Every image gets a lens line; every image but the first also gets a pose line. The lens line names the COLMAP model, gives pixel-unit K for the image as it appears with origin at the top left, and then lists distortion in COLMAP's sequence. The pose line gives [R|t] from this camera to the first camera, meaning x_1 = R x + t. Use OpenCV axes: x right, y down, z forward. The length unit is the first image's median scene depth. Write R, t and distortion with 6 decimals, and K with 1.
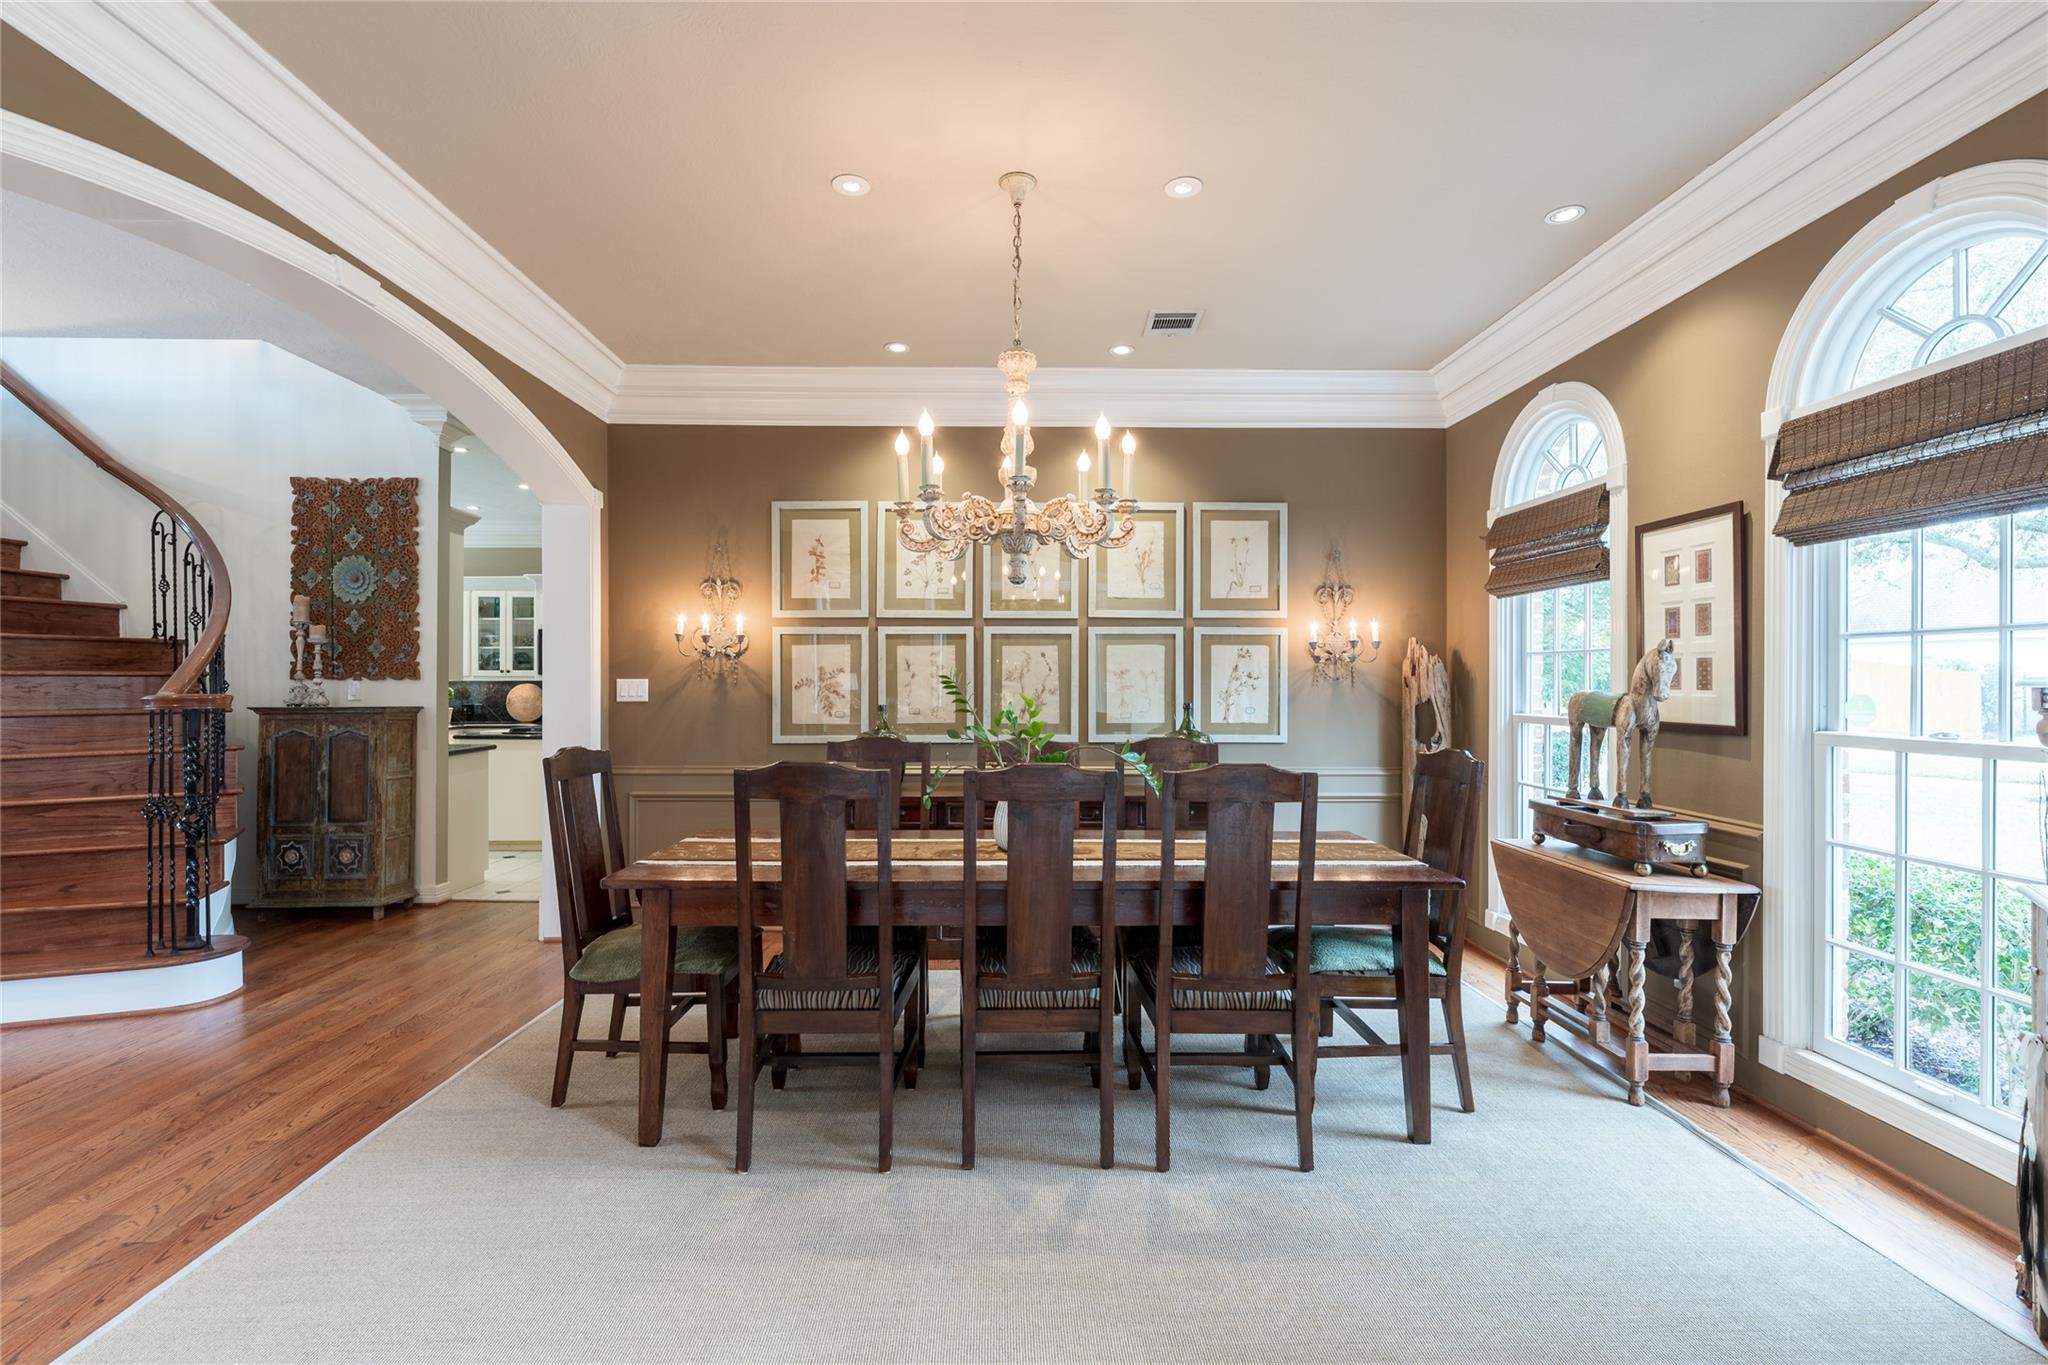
lens RADIAL K [[913.6, 0, 1027.4], [0, 913.6, 682.9], [0, 0, 1]] dist [-0.000426, 0.000716]
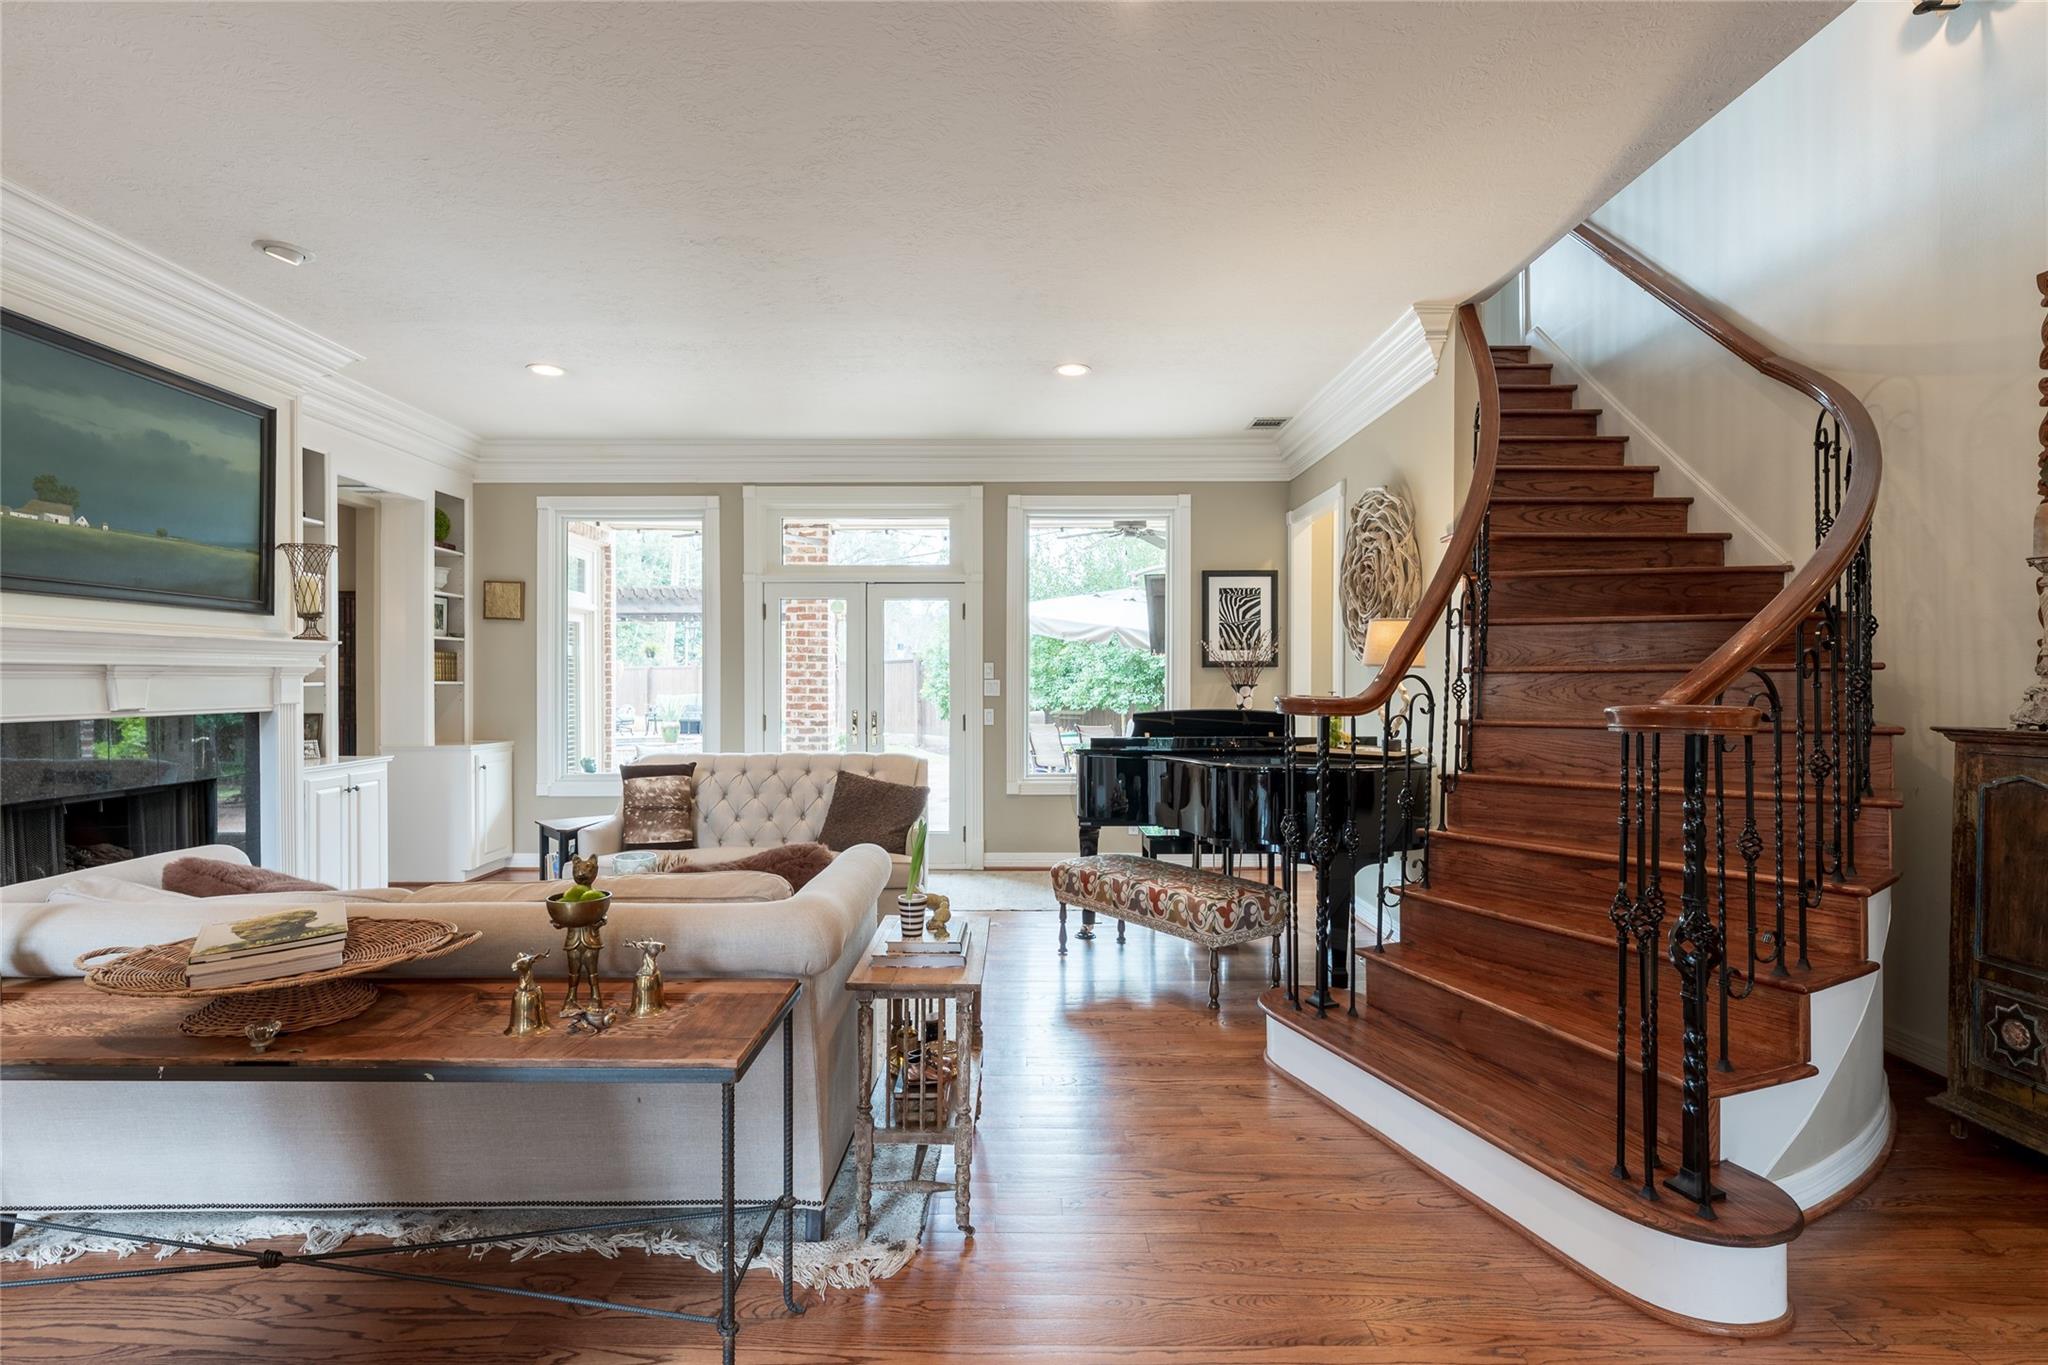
lens RADIAL K [[987.5, 0, 1004.2], [0, 987.5, 685.5], [0, 0, 1]] dist [0.002224, -0.000936]
pose [[-0.025240, 0.004484, -0.999671, -0.274997], [0.002070, 0.999988, 0.004433, -0.001048], [0.999679, -0.001958, -0.025249, 0.495085]]
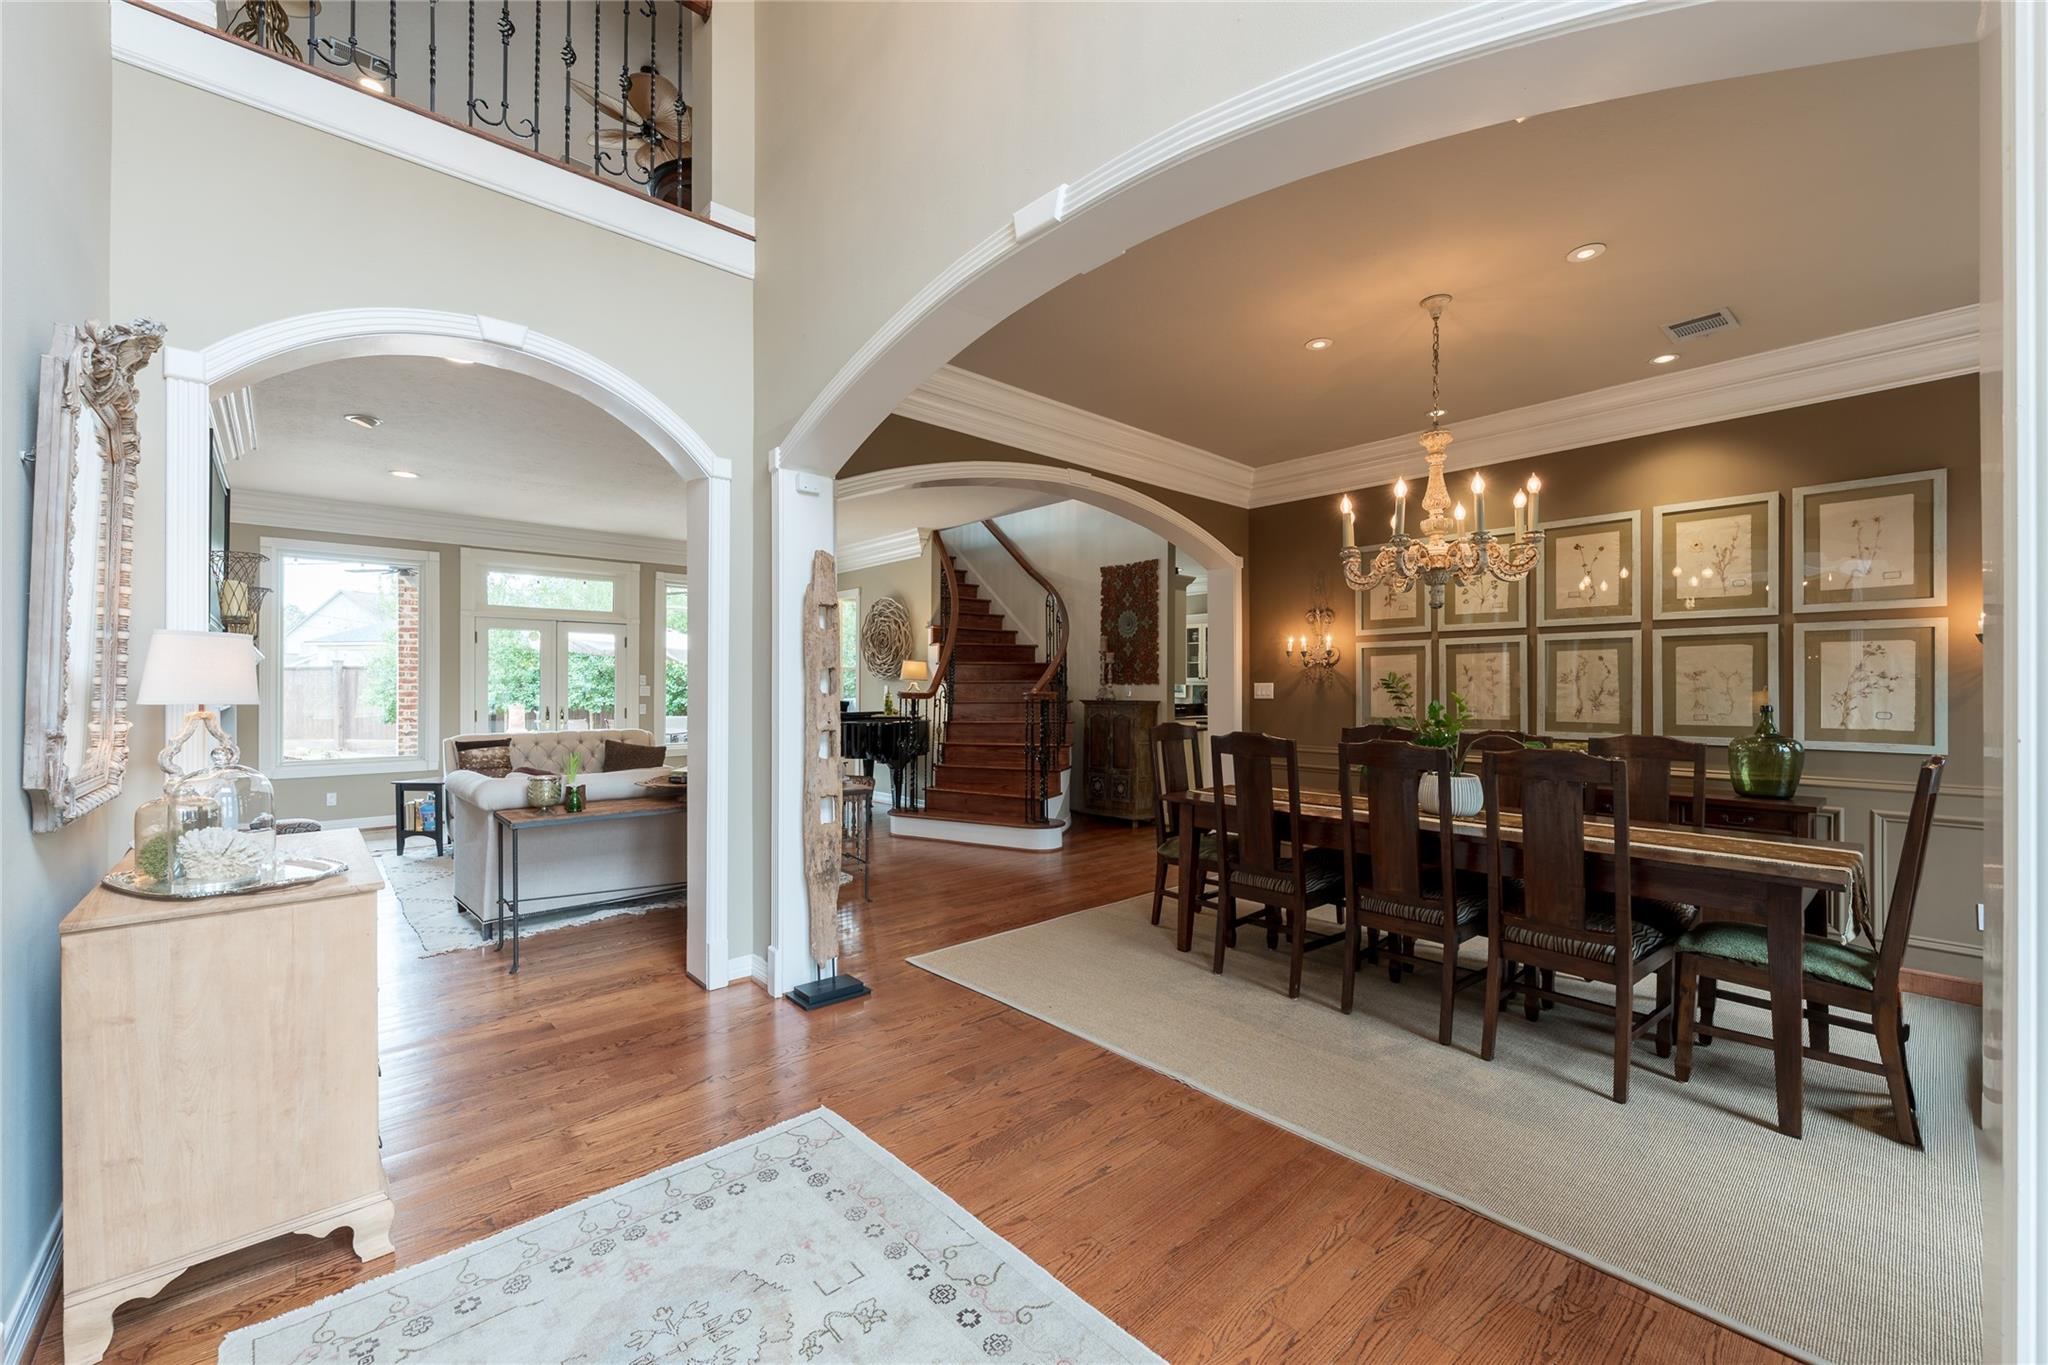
lens RADIAL K [[810.3, 0, 1028.3], [0, 810.3, 687.0], [0, 0, 1]] dist [0.001096, -0.000345]
pose [[0.655929, -0.001711, -0.754821, 0.291401], [0.001553, 0.999998, -0.000918, 0.002501], [0.754821, -0.000570, 0.655930, -0.121163]]
